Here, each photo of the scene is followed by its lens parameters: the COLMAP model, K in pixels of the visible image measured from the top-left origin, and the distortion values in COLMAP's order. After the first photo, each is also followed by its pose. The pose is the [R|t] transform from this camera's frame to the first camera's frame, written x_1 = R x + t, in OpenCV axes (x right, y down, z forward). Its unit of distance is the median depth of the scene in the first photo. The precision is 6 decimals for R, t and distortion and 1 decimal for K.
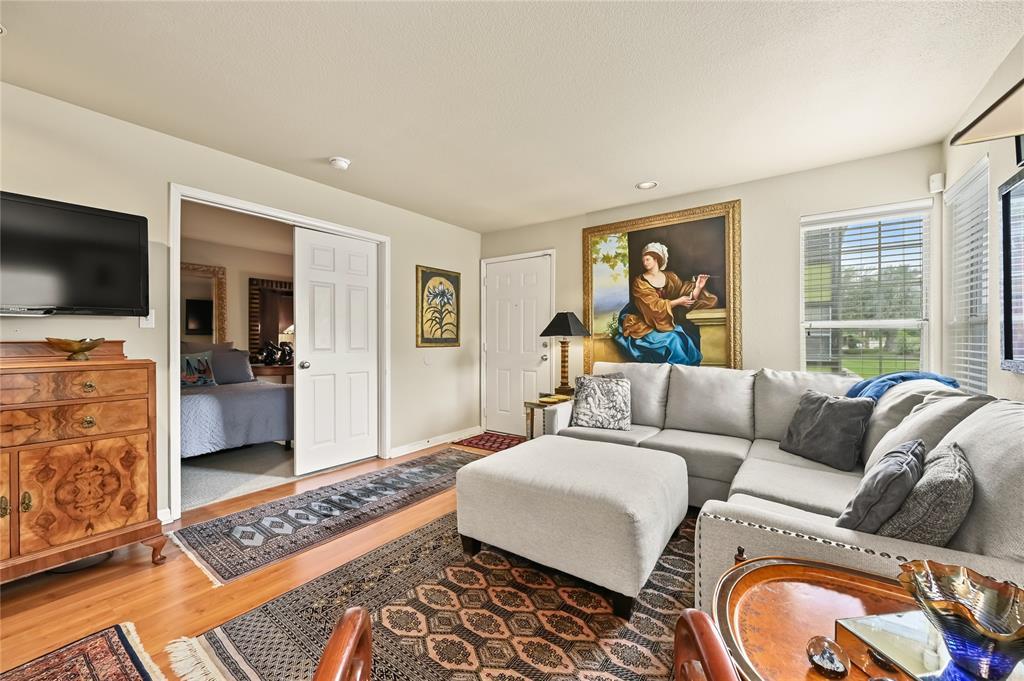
lens RADIAL K [[401.6, 0, 504.2], [0, 401.6, 342.7], [0, 0, 1]] dist [-0.005287, 0.000770]
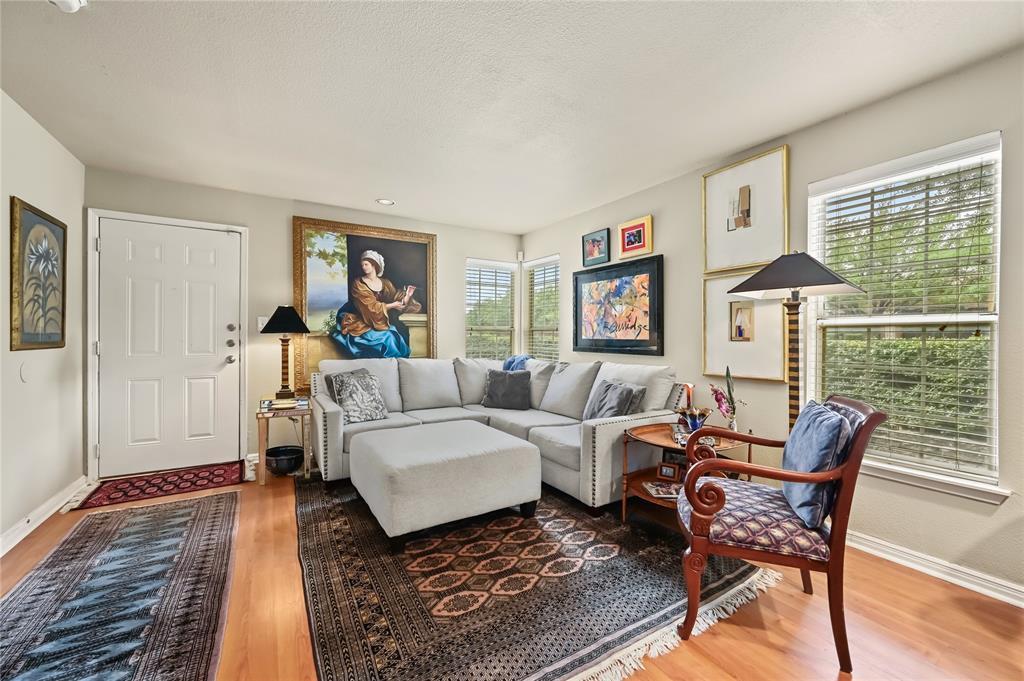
lens RADIAL K [[401.6, 0, 520.4], [0, 401.6, 339.3], [0, 0, 1]] dist [-0.005287, 0.000770]
pose [[0.380133, -0.000708, 0.924932, -0.499961], [0.003618, 0.999993, -0.000721, -0.000163], [-0.924925, 0.003620, 0.380133, 0.193288]]
